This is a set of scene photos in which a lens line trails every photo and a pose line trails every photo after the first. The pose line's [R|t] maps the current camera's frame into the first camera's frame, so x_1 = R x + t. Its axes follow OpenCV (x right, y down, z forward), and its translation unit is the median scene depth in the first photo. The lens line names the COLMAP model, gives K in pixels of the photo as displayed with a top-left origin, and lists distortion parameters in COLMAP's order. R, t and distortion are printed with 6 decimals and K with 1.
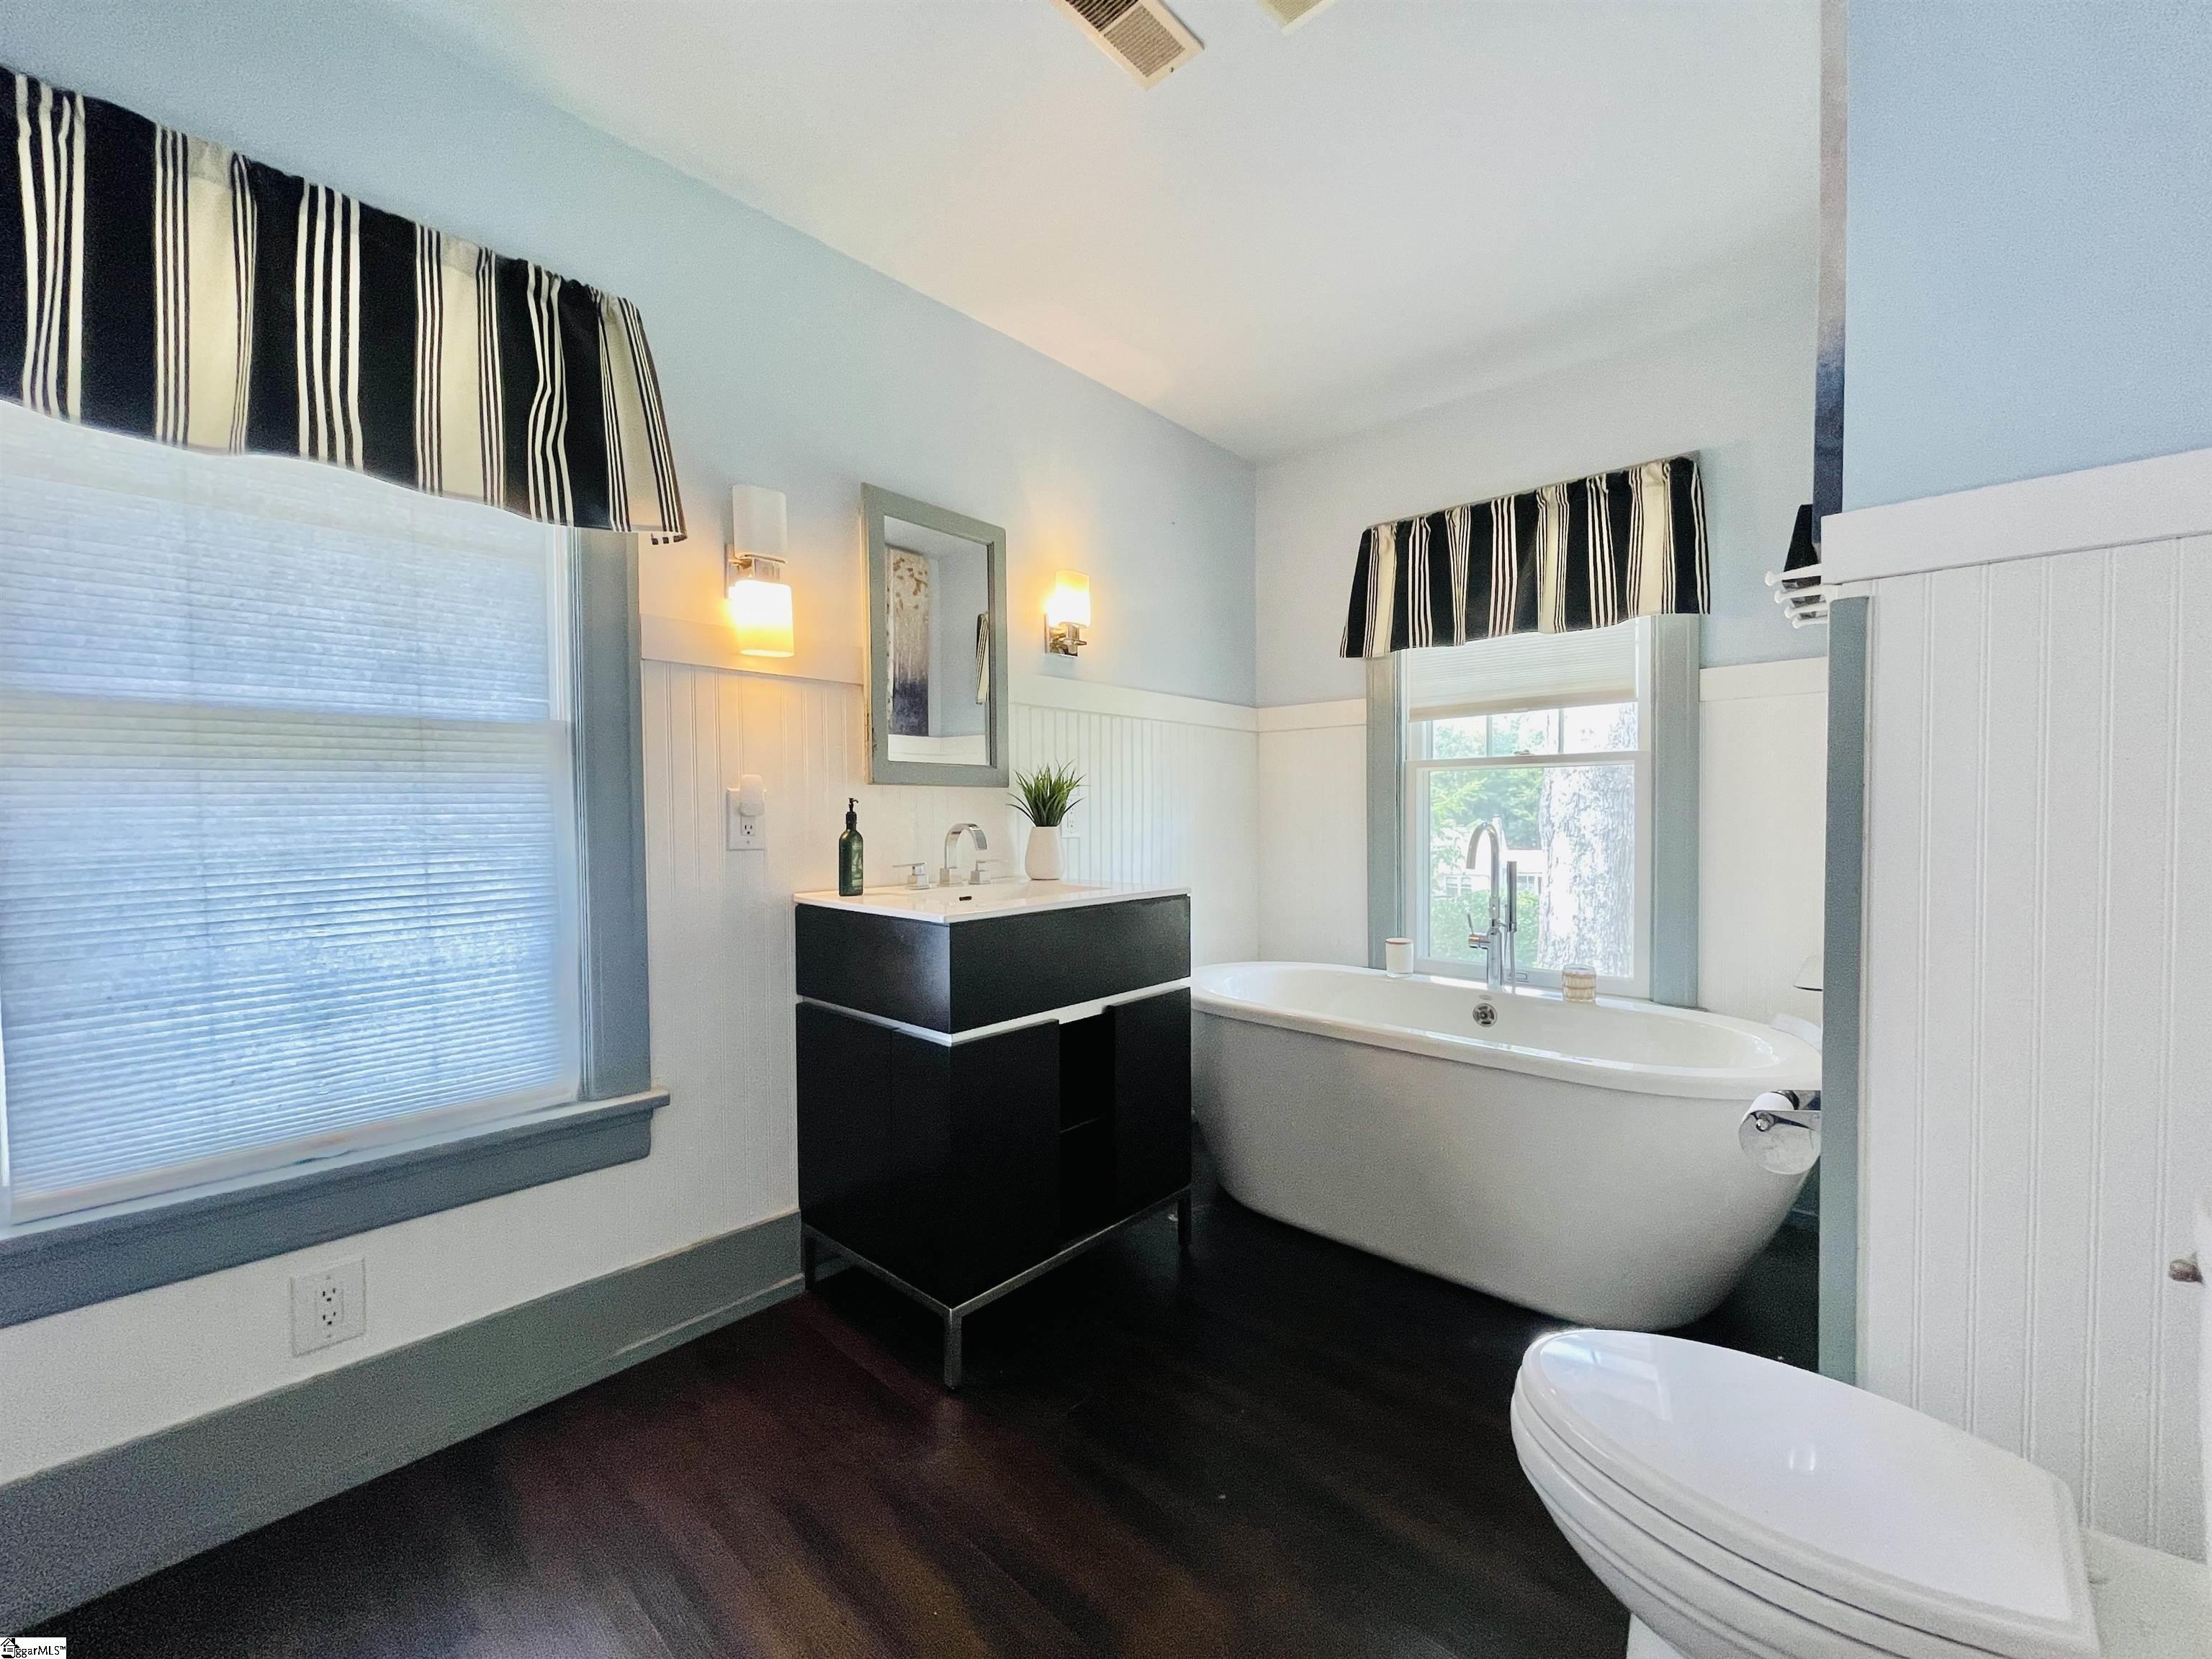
lens RADIAL K [[900.2, 0, 1097.9], [0, 900.2, 822.2], [0, 0, 1]] dist [-0.003724, -0.000204]
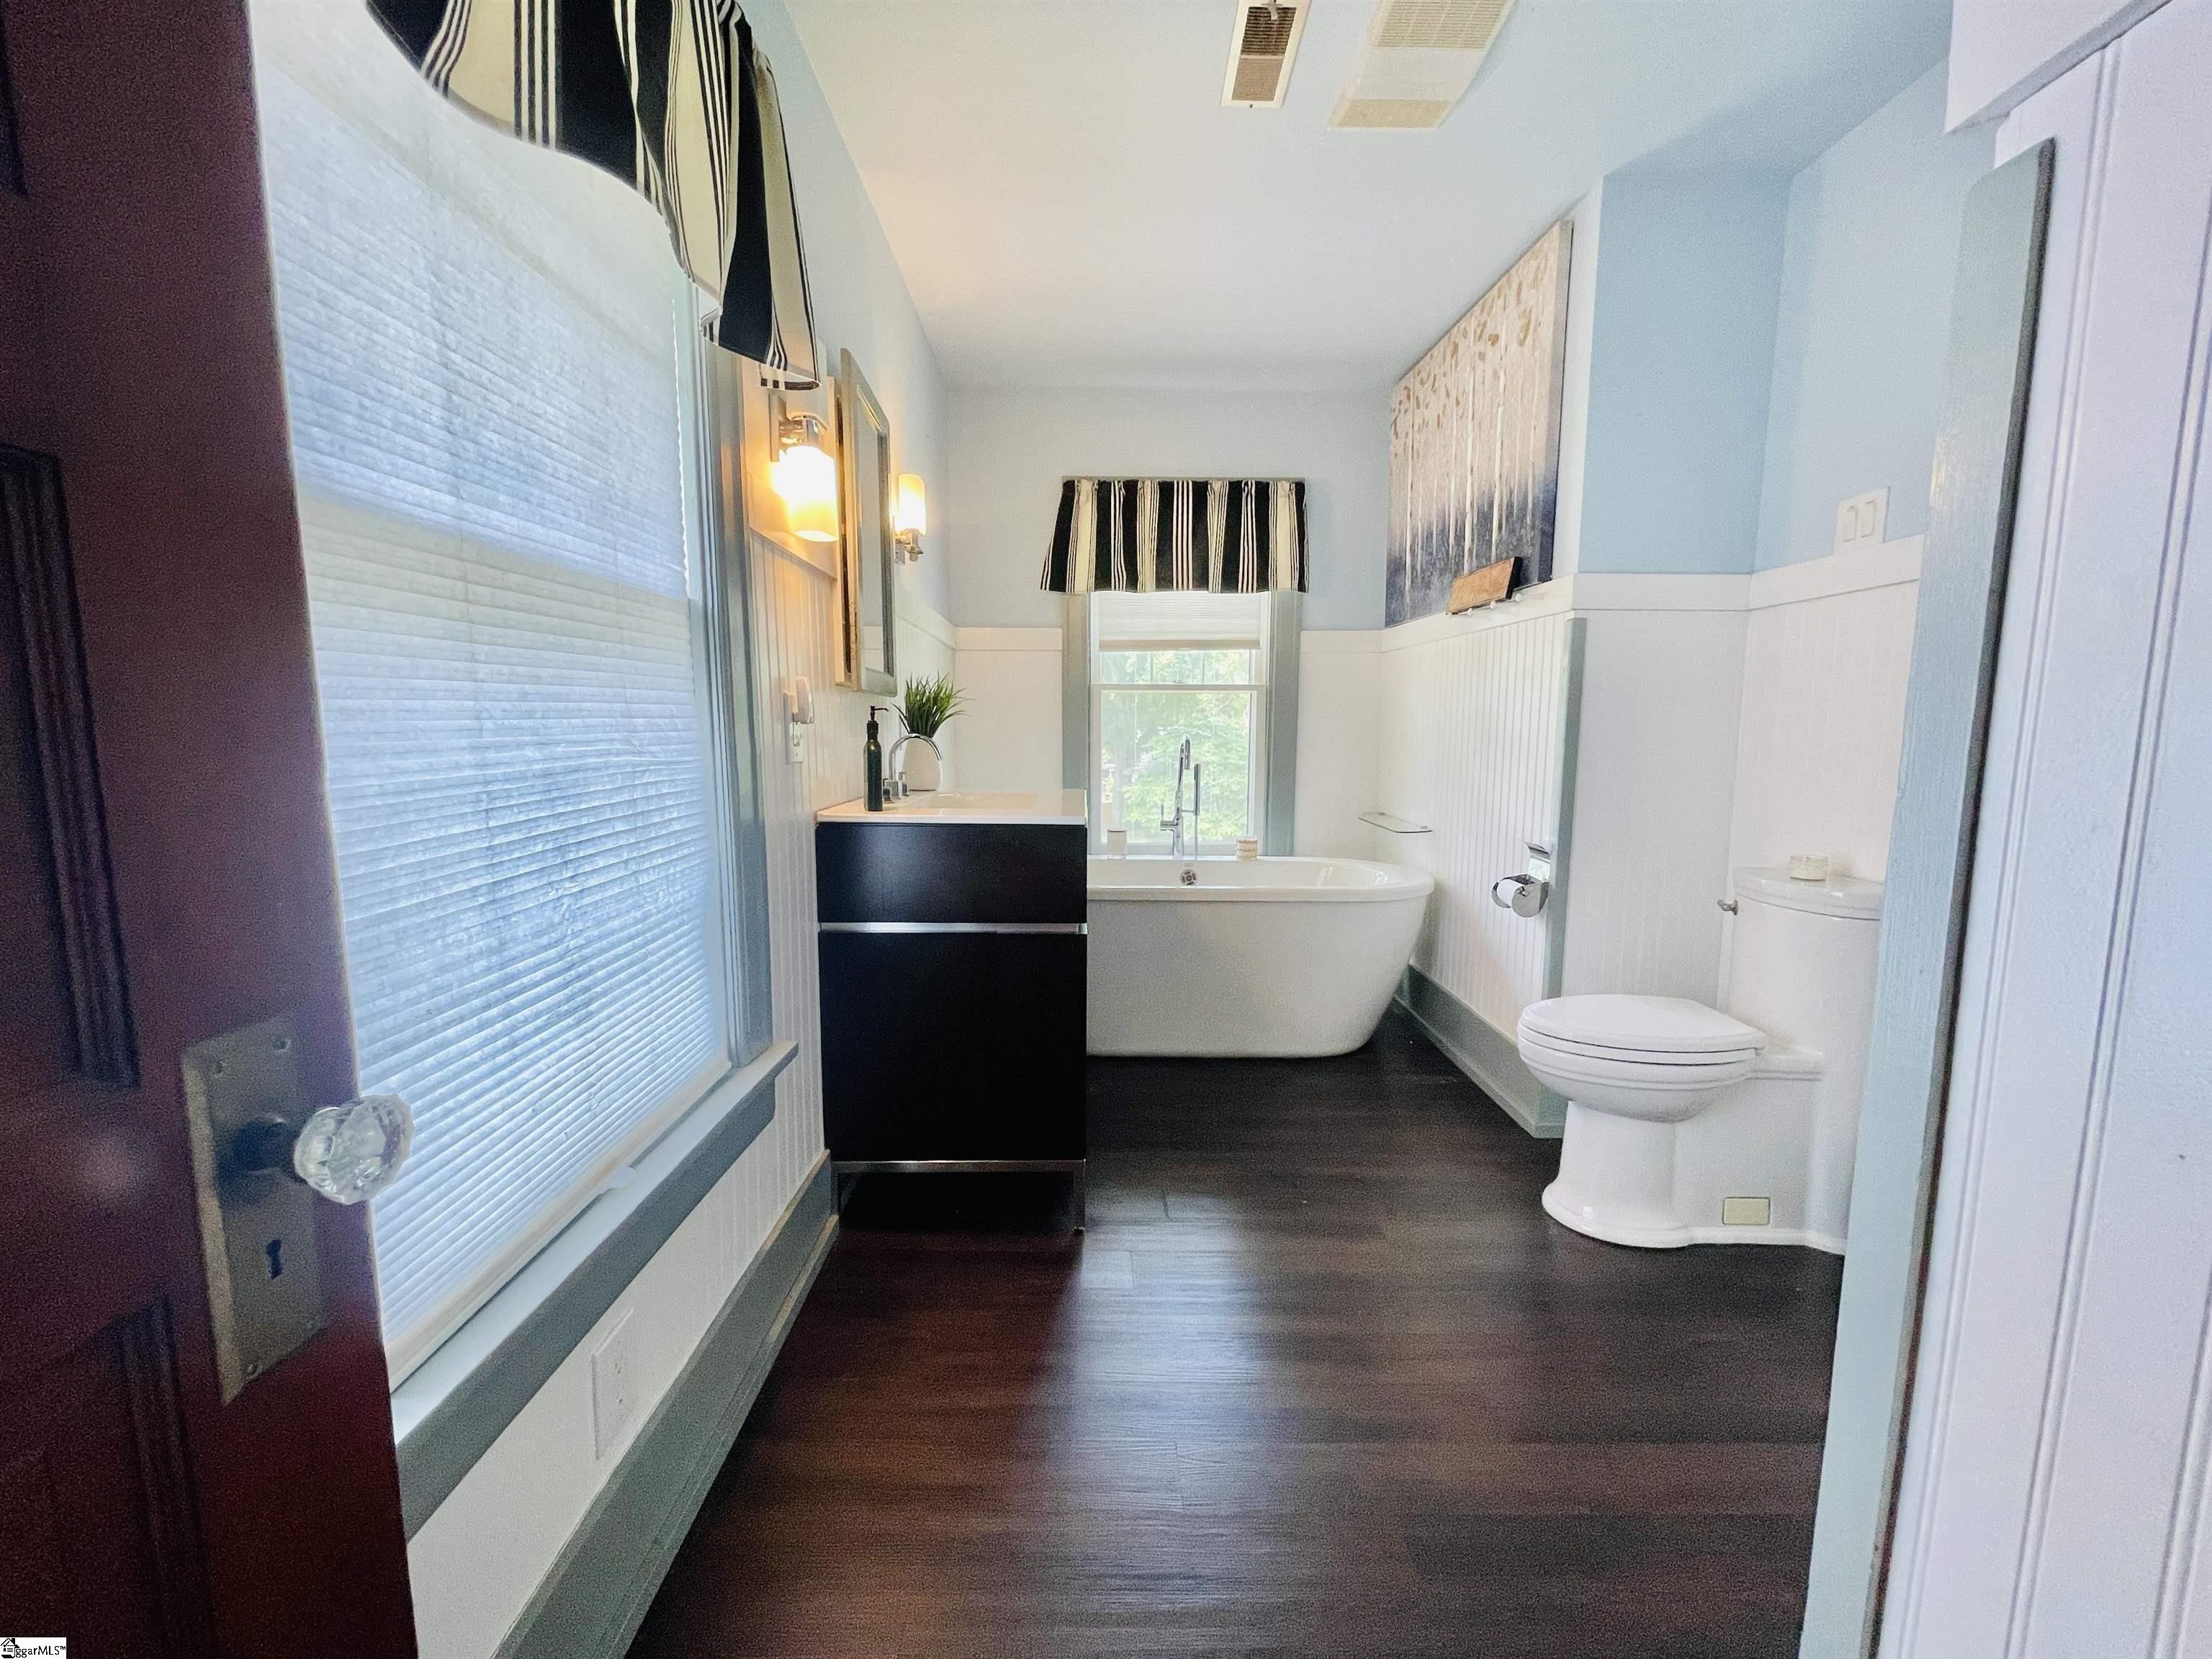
lens RADIAL K [[899.9, 0, 1100.9], [0, 899.9, 832.3], [0, 0, 1]] dist [0.000050, -0.000080]
pose [[0.728416, -0.072007, 0.681341, -0.606477], [-0.001054, 0.994343, 0.106214, 0.003189], [-0.685135, -0.078086, 0.724219, 0.123335]]
